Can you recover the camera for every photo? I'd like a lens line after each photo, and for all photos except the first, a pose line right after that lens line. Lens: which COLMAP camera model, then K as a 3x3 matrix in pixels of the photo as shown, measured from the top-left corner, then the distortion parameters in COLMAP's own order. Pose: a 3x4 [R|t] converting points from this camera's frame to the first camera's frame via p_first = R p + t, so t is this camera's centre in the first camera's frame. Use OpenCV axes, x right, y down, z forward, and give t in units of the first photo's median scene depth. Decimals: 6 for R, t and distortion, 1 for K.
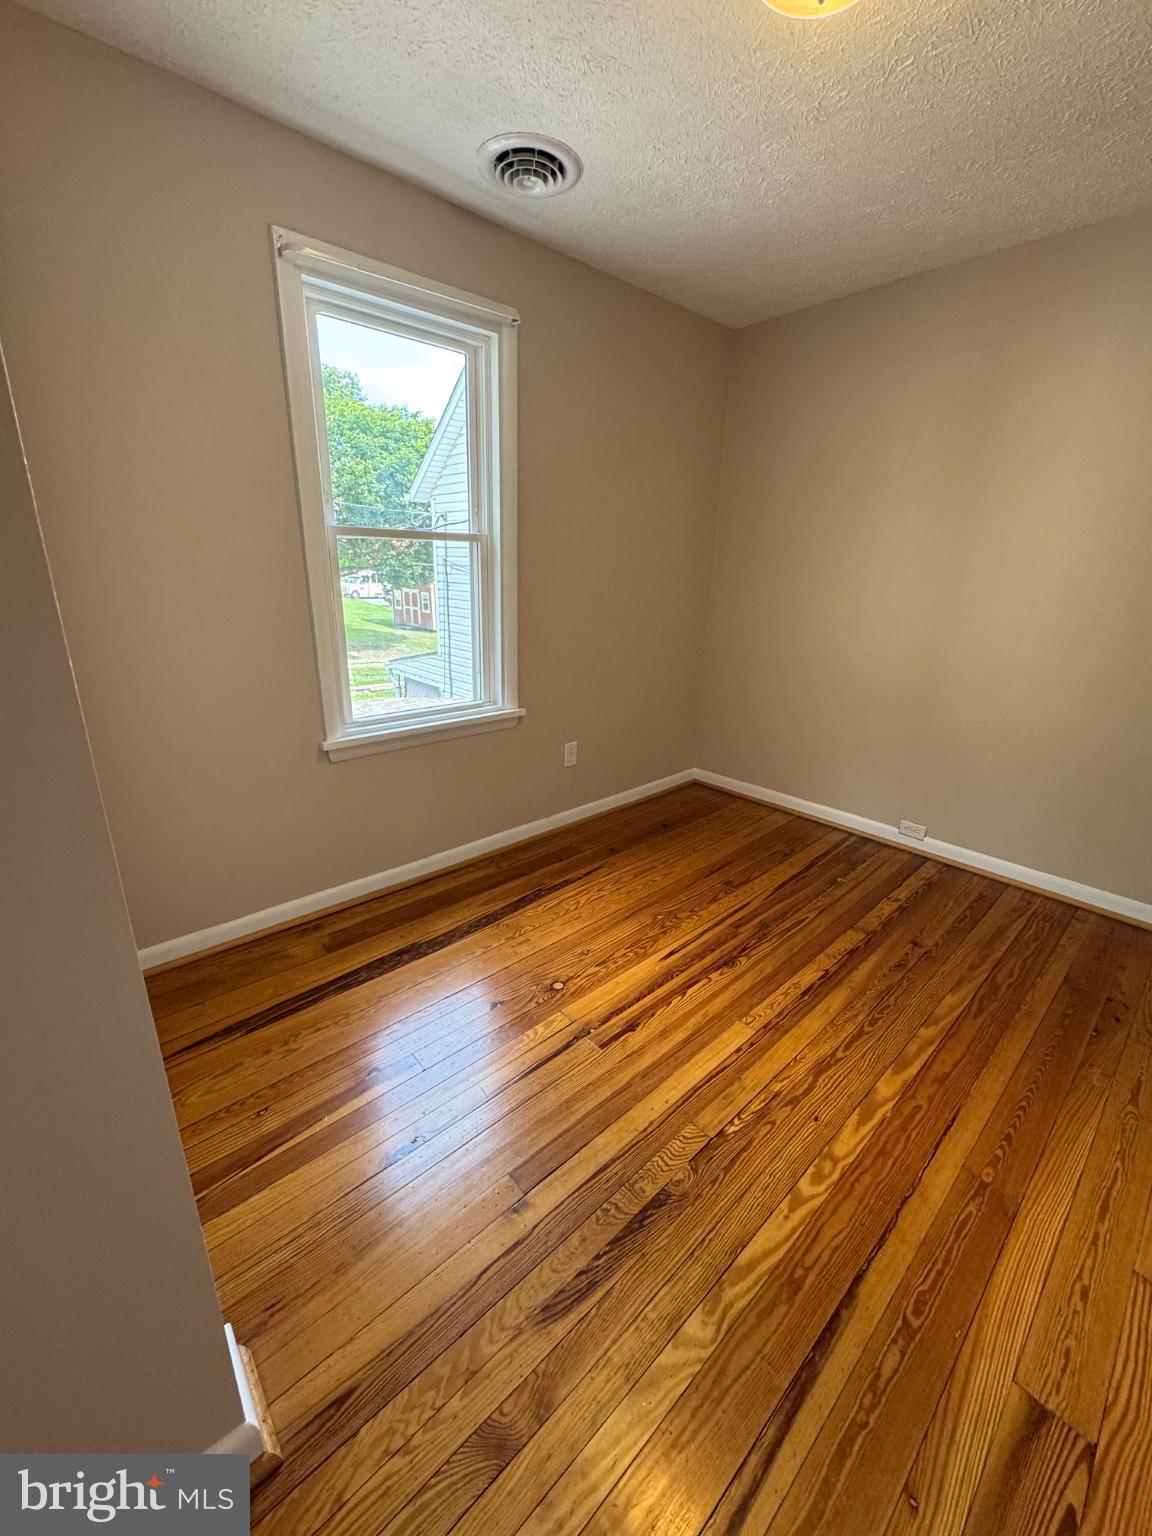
lens RADIAL K [[613.8, 0, 576.4], [0, 613.8, 765.4], [0, 0, 1]] dist [-0.001541, 0.000231]
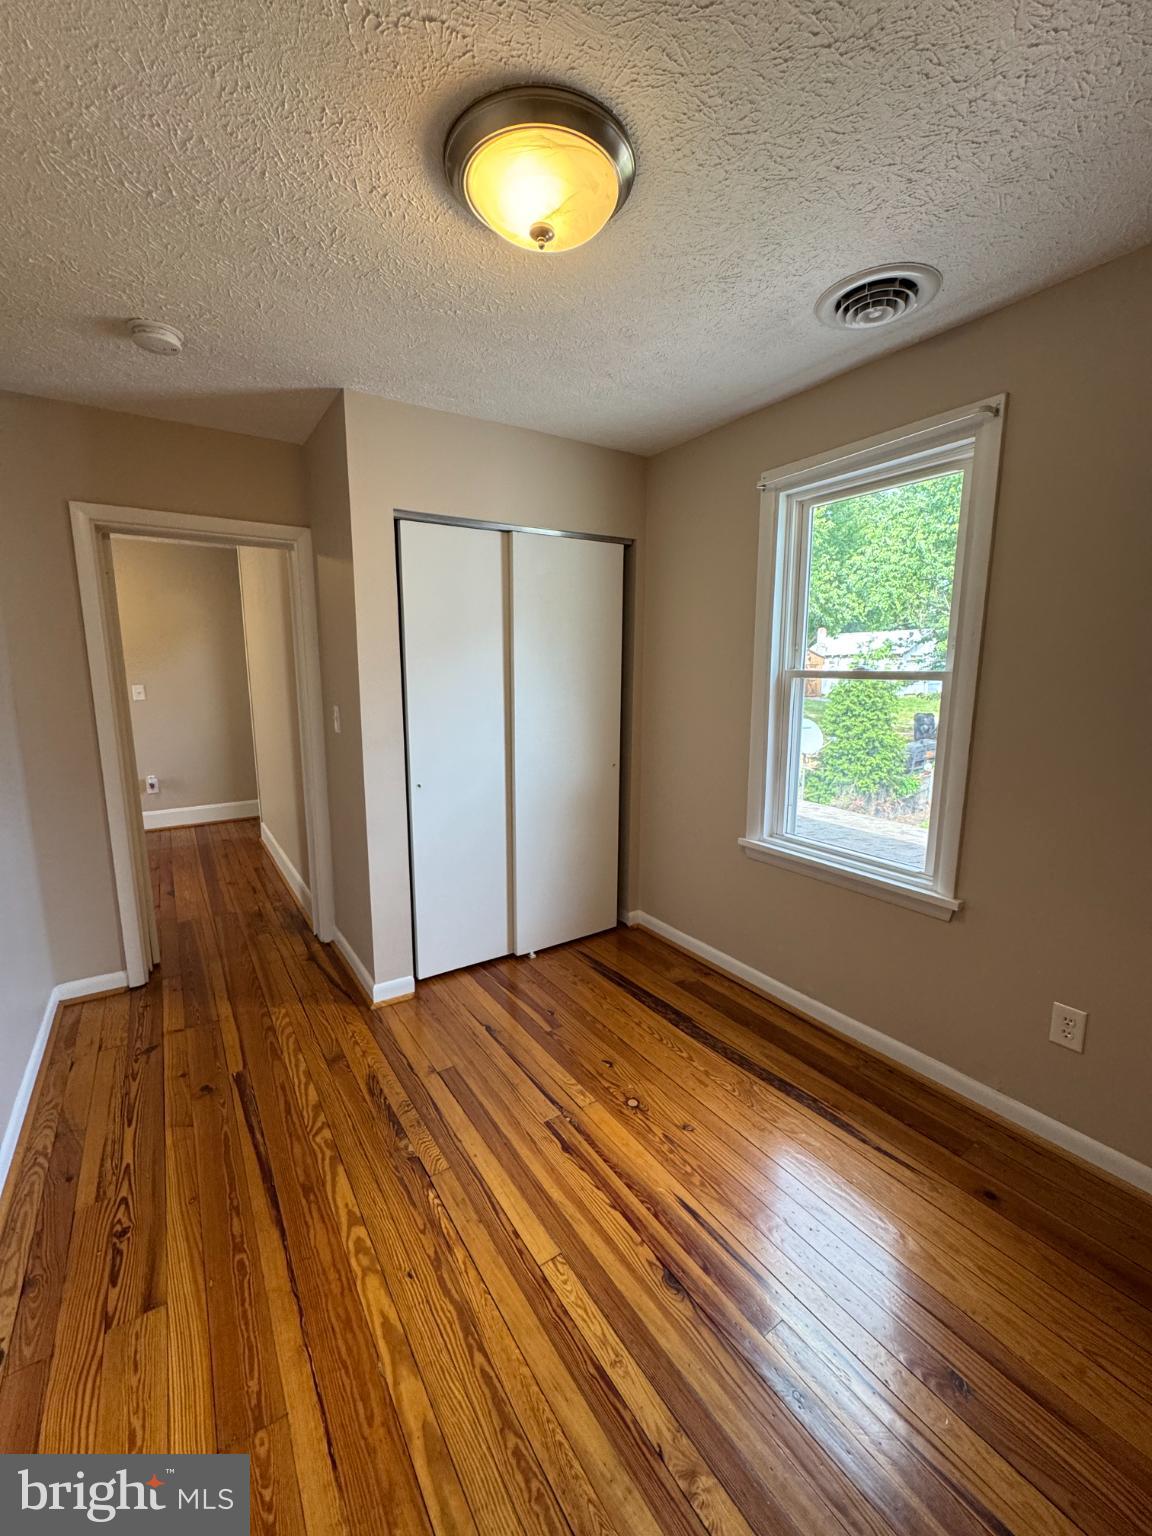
lens RADIAL K [[613.8, 0, 576.4], [0, 613.8, 765.4], [0, 0, 1]] dist [-0.001541, 0.000231]
pose [[-0.148958, 0.132823, -0.979882, 1.076835], [-0.314641, 0.933069, 0.174308, -0.368958], [0.937450, 0.334275, -0.097196, 0.980740]]
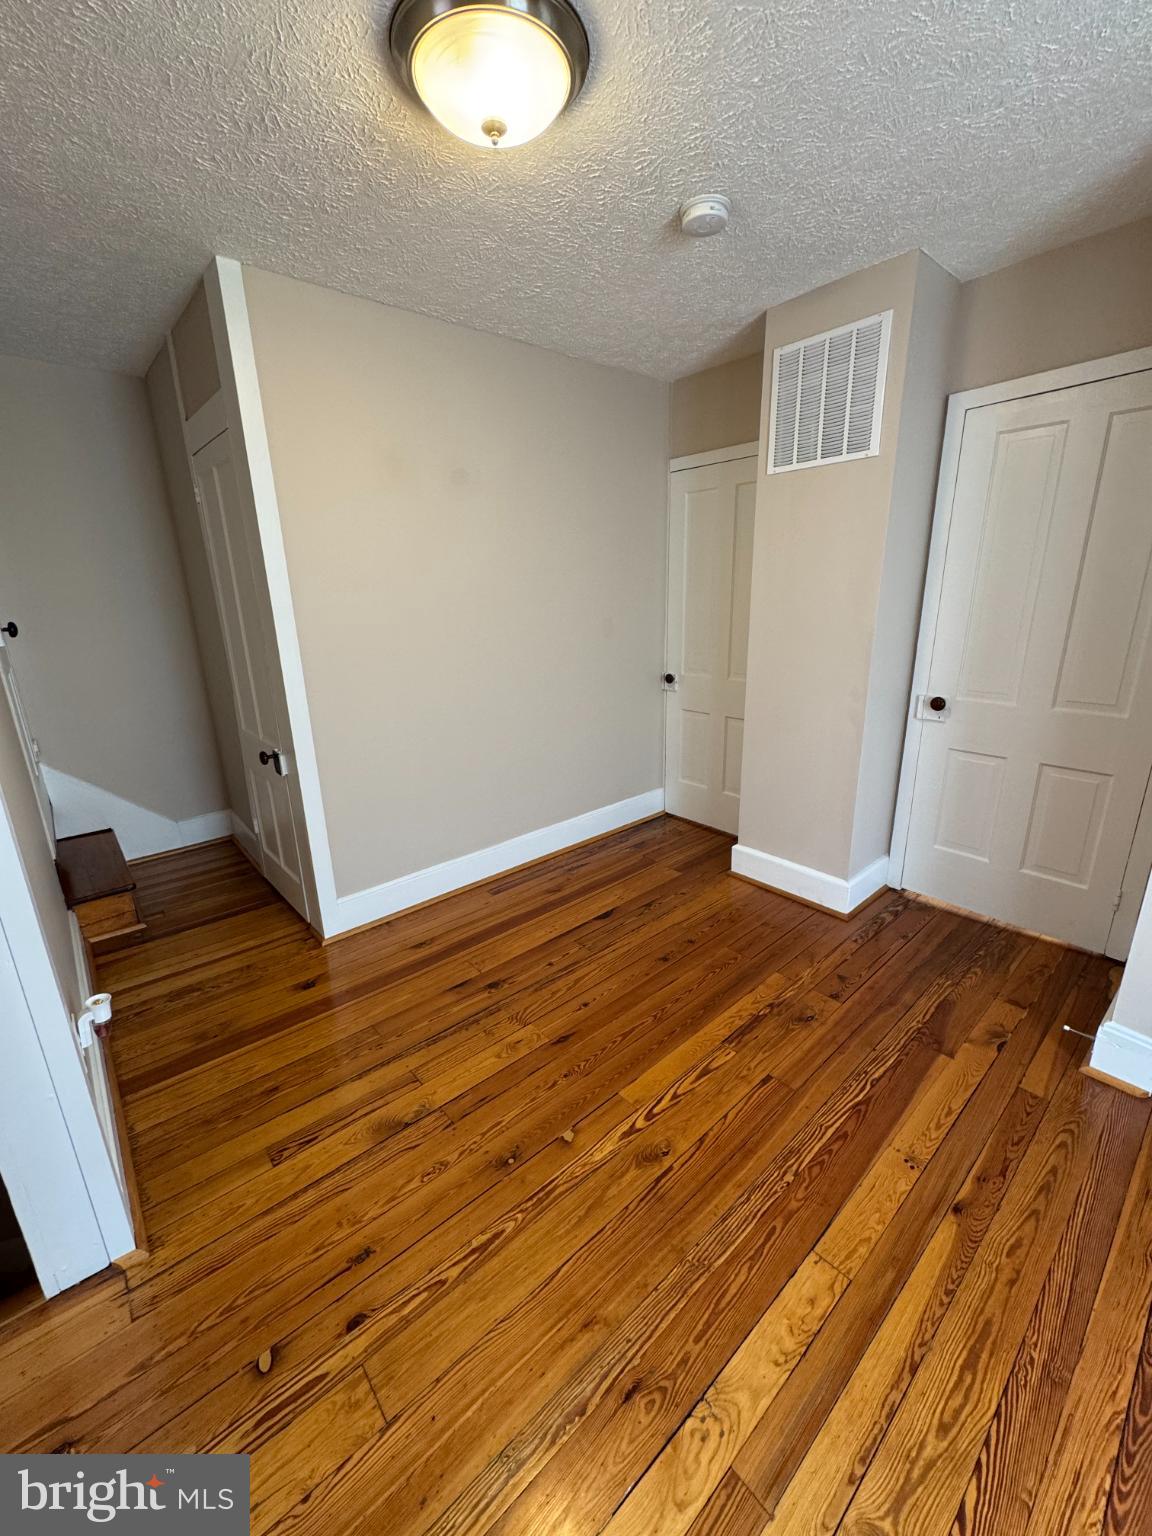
lens RADIAL K [[613.8, 0, 576.4], [0, 613.8, 765.4], [0, 0, 1]] dist [-0.001541, 0.000231]
pose [[0.998474, -0.043889, -0.033523, -0.907638], [0.042797, 0.998551, -0.032626, 0.624372], [0.034906, 0.031142, 0.998905, -2.155885]]
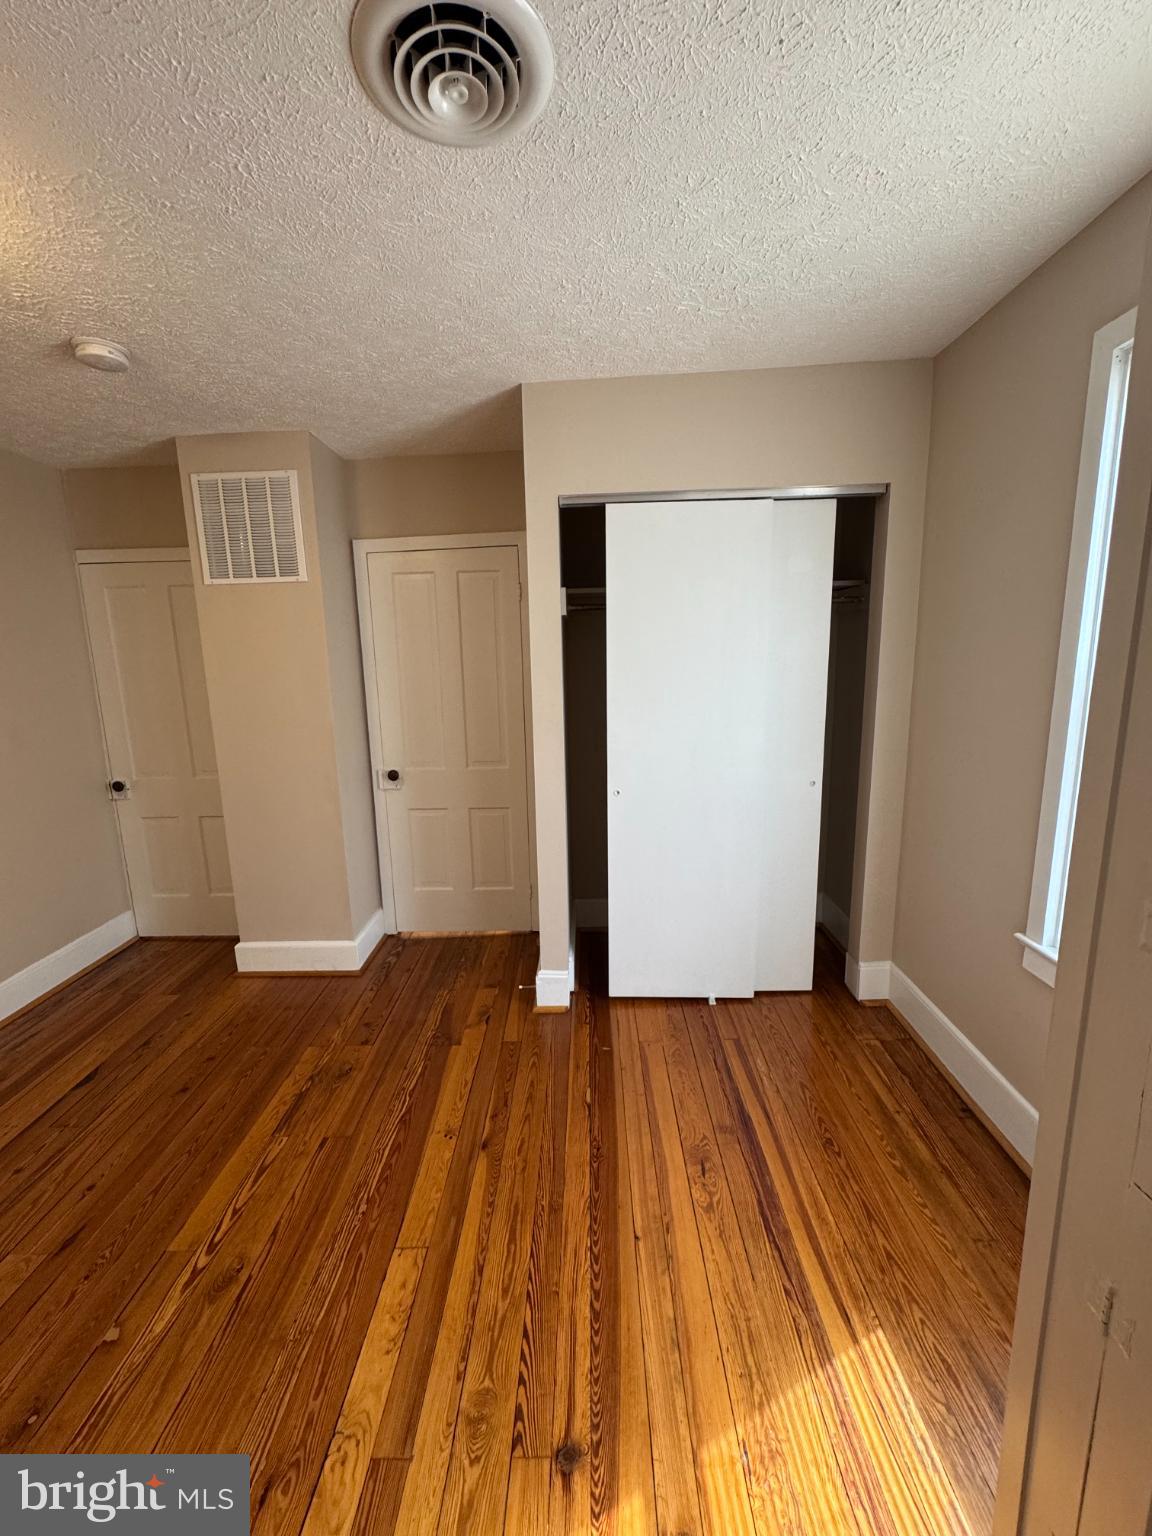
lens RADIAL K [[613.8, 0, 576.4], [0, 613.8, 765.4], [0, 0, 1]] dist [-0.001541, 0.000231]
pose [[0.684546, -0.171827, 0.708429, -1.003490], [0.265397, 0.963873, -0.022666, 0.623449], [-0.678941, 0.203531, 0.705418, -2.330937]]
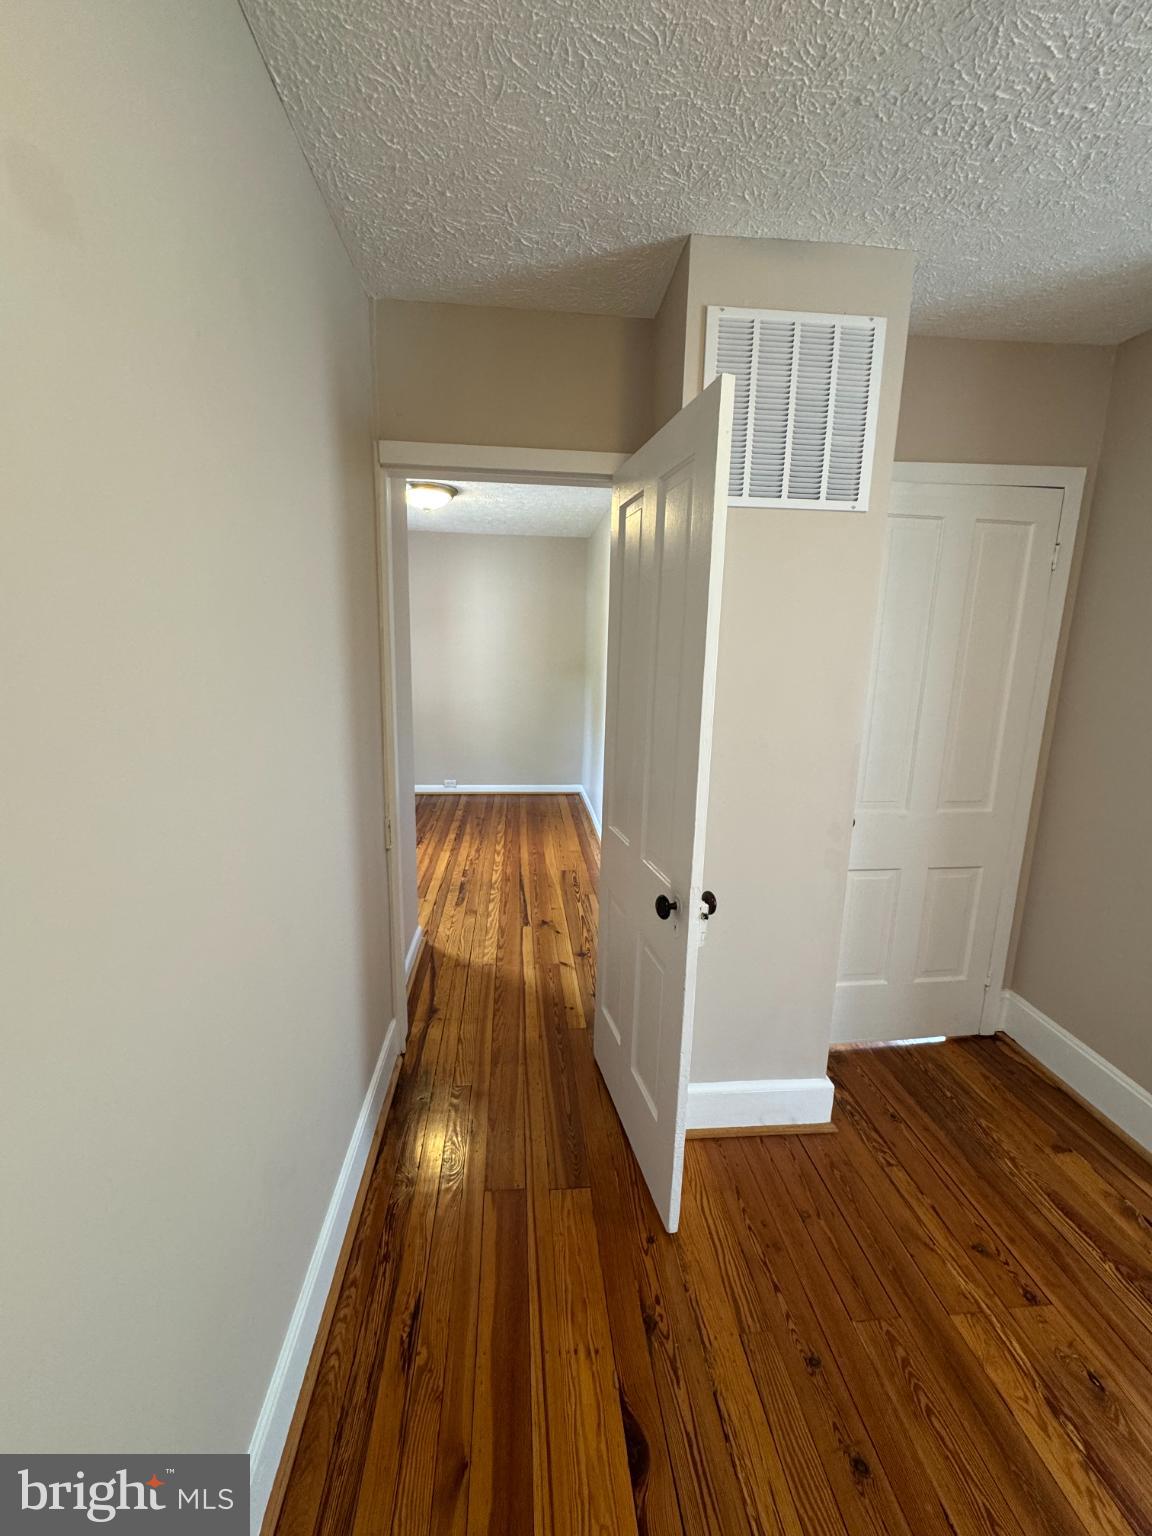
lens RADIAL K [[613.8, 0, 576.4], [0, 613.8, 765.4], [0, 0, 1]] dist [-0.001541, 0.000231]
pose [[0.601240, -0.160806, 0.782721, -1.355117], [0.243146, 0.969909, 0.012492, 0.210969], [-0.761177, 0.182805, 0.622247, -1.030031]]
